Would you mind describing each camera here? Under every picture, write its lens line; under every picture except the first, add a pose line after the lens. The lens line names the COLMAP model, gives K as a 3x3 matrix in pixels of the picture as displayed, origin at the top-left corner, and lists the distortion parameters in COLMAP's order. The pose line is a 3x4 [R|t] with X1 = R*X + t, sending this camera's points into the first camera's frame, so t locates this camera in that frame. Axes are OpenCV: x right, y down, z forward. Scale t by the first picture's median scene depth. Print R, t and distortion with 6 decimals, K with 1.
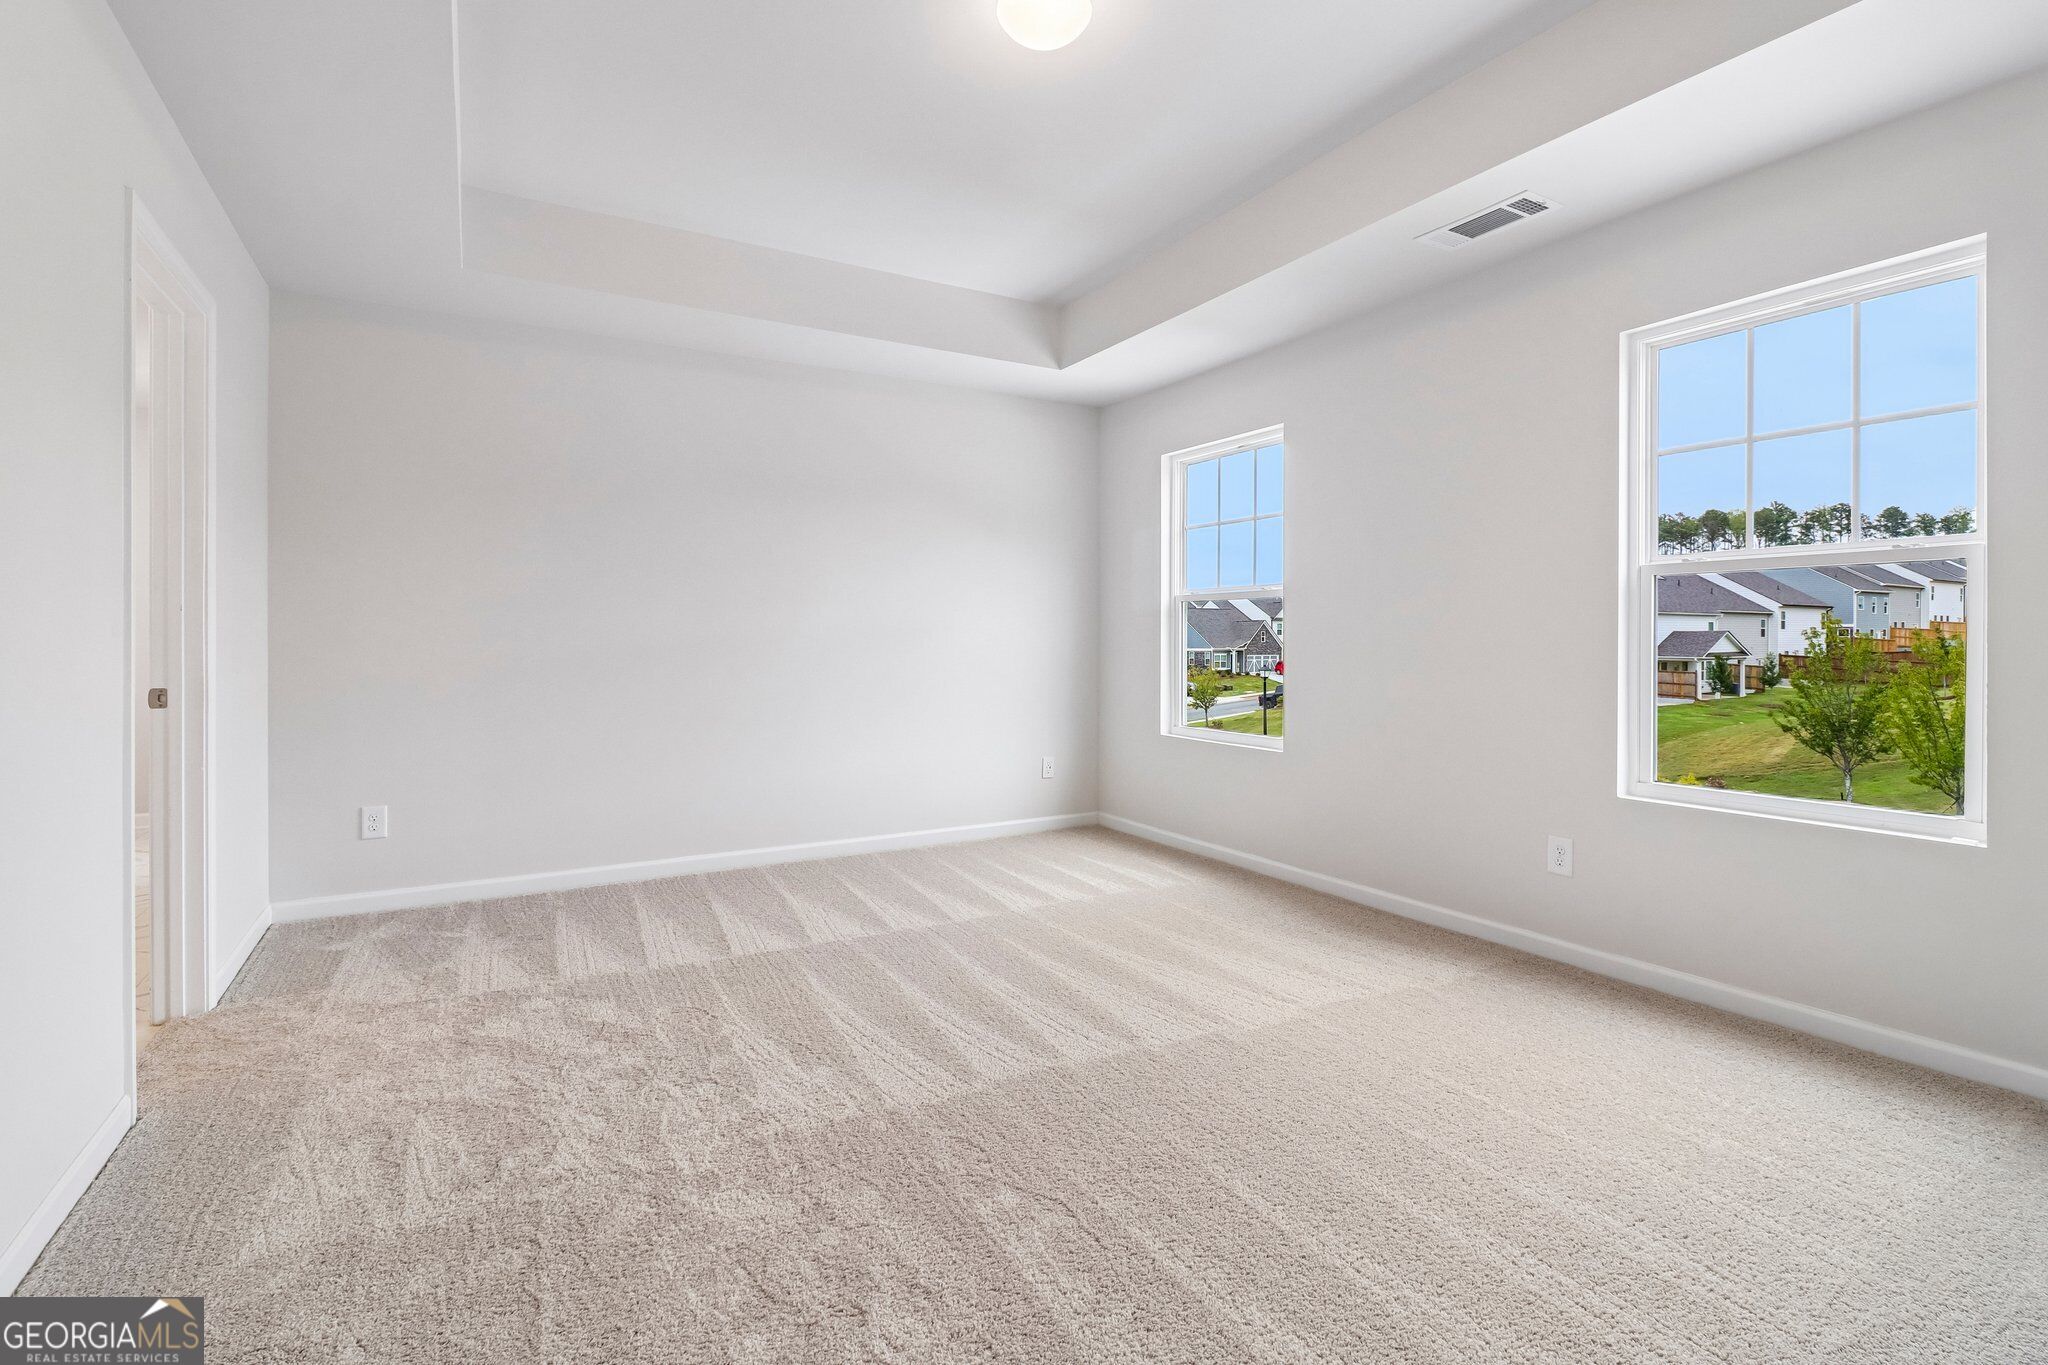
lens RADIAL K [[975.8, 0, 1019.9], [0, 975.8, 670.0], [0, 0, 1]] dist [0.013505, -0.003376]
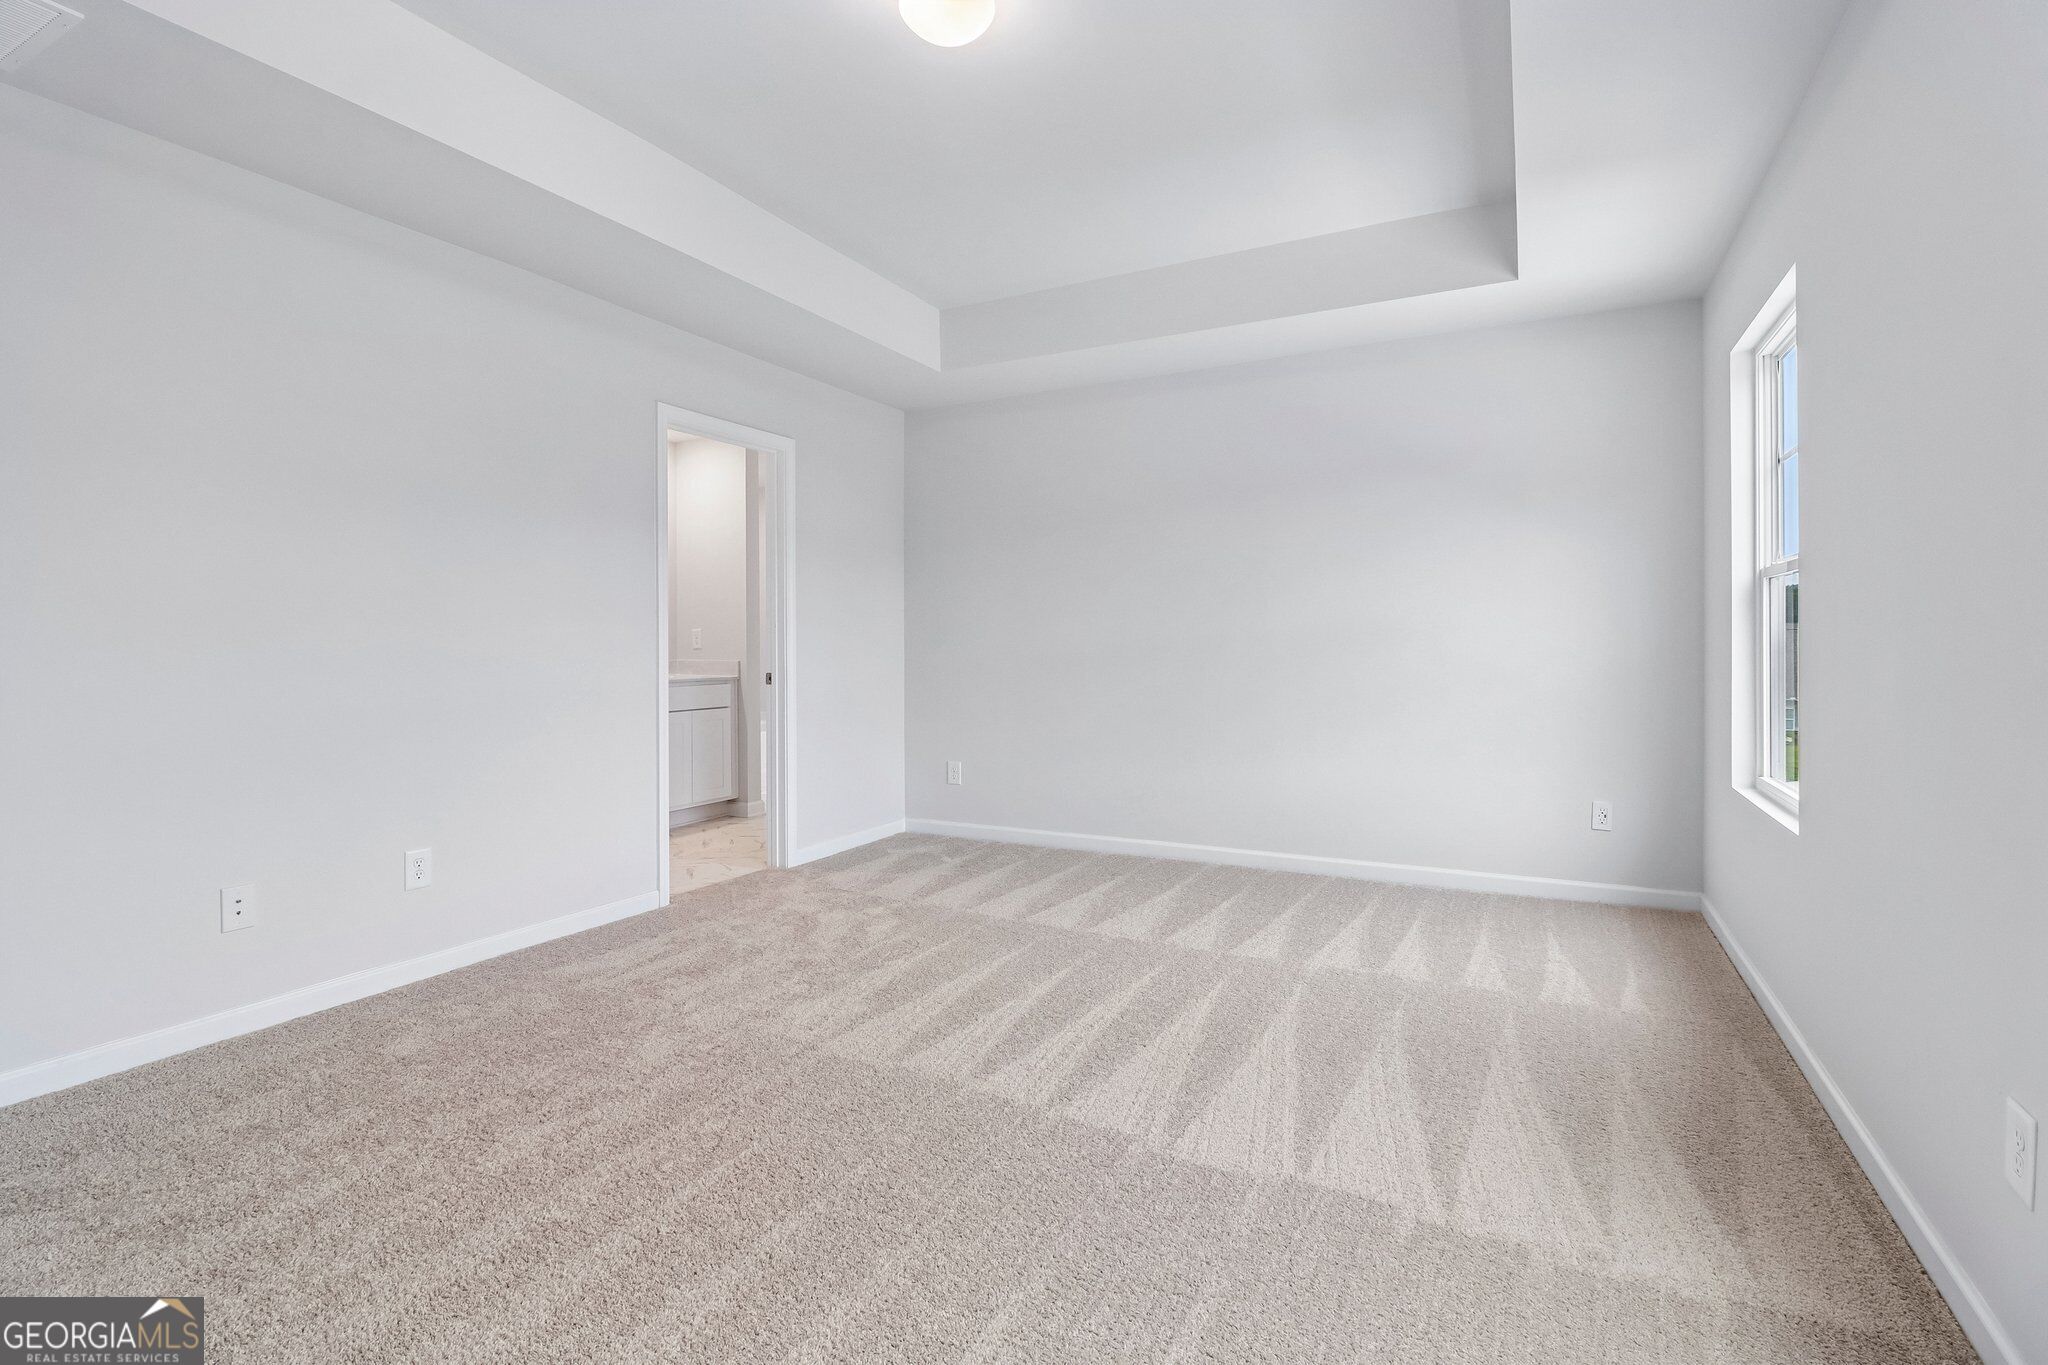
lens RADIAL K [[975.8, 0, 1041.6], [0, 975.8, 659.6], [0, 0, 1]] dist [0.013505, -0.003376]
pose [[0.527734, 0.012067, -0.849324, 0.782017], [-0.020753, 0.999784, 0.001310, -0.015470], [0.849156, 0.016934, 0.527870, 0.475428]]
